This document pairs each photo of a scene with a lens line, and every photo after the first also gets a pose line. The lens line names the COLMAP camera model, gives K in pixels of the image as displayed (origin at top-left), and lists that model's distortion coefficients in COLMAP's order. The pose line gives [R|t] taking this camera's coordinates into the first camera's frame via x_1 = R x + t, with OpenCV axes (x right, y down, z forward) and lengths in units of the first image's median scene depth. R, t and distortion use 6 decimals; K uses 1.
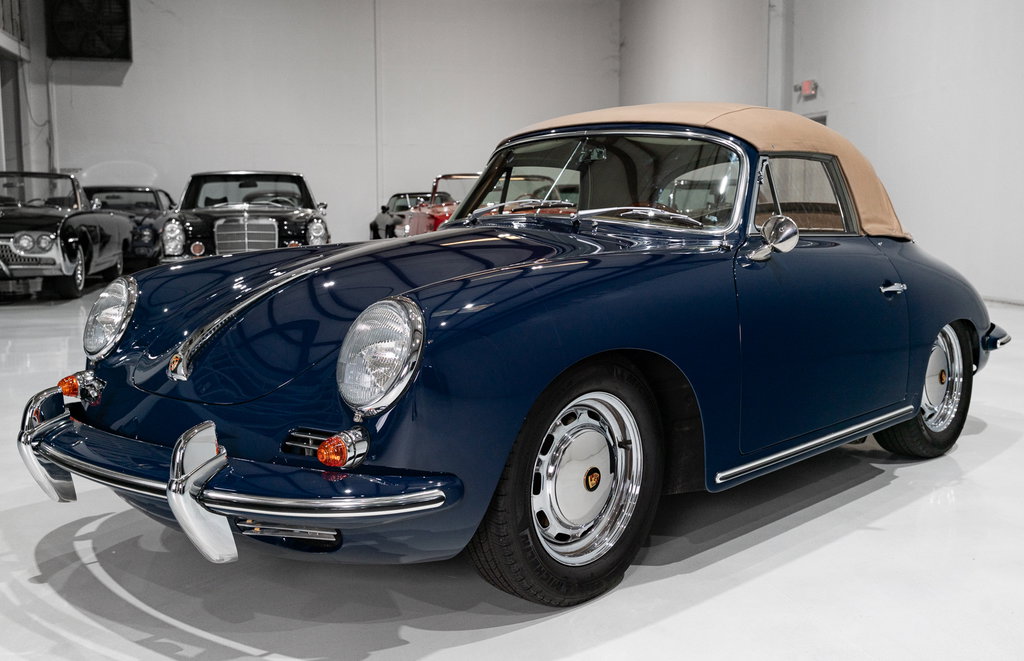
lens RADIAL K [[1059.9, 0, 498.4], [0, 1059.9, 300.2], [0, 0, 1]] dist [0.011874, 0.007181]
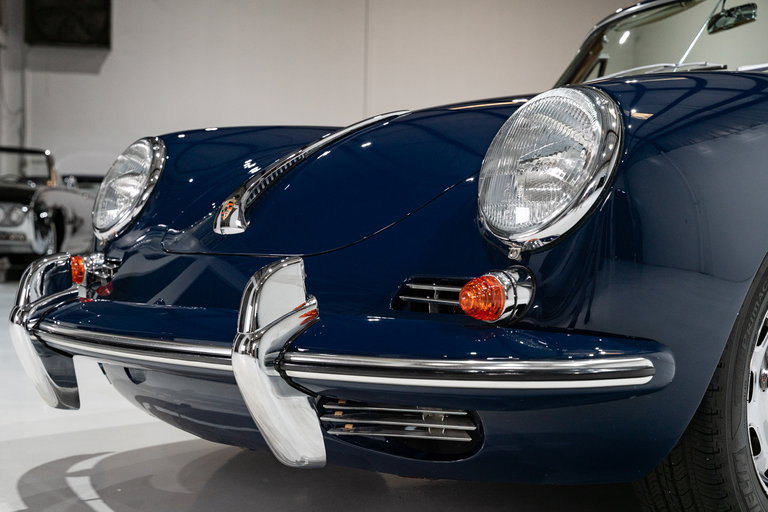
lens RADIAL K [[1079.0, 0, 384.0], [0, 1079.0, 256.0], [0, 0, 1]] dist [0.021192, 0.024926]
pose [[0.997836, 0.024181, -0.061143, -0.134909], [-0.029375, 0.995903, -0.085521, 0.135338], [0.058825, 0.087132, 0.994458, 0.238613]]
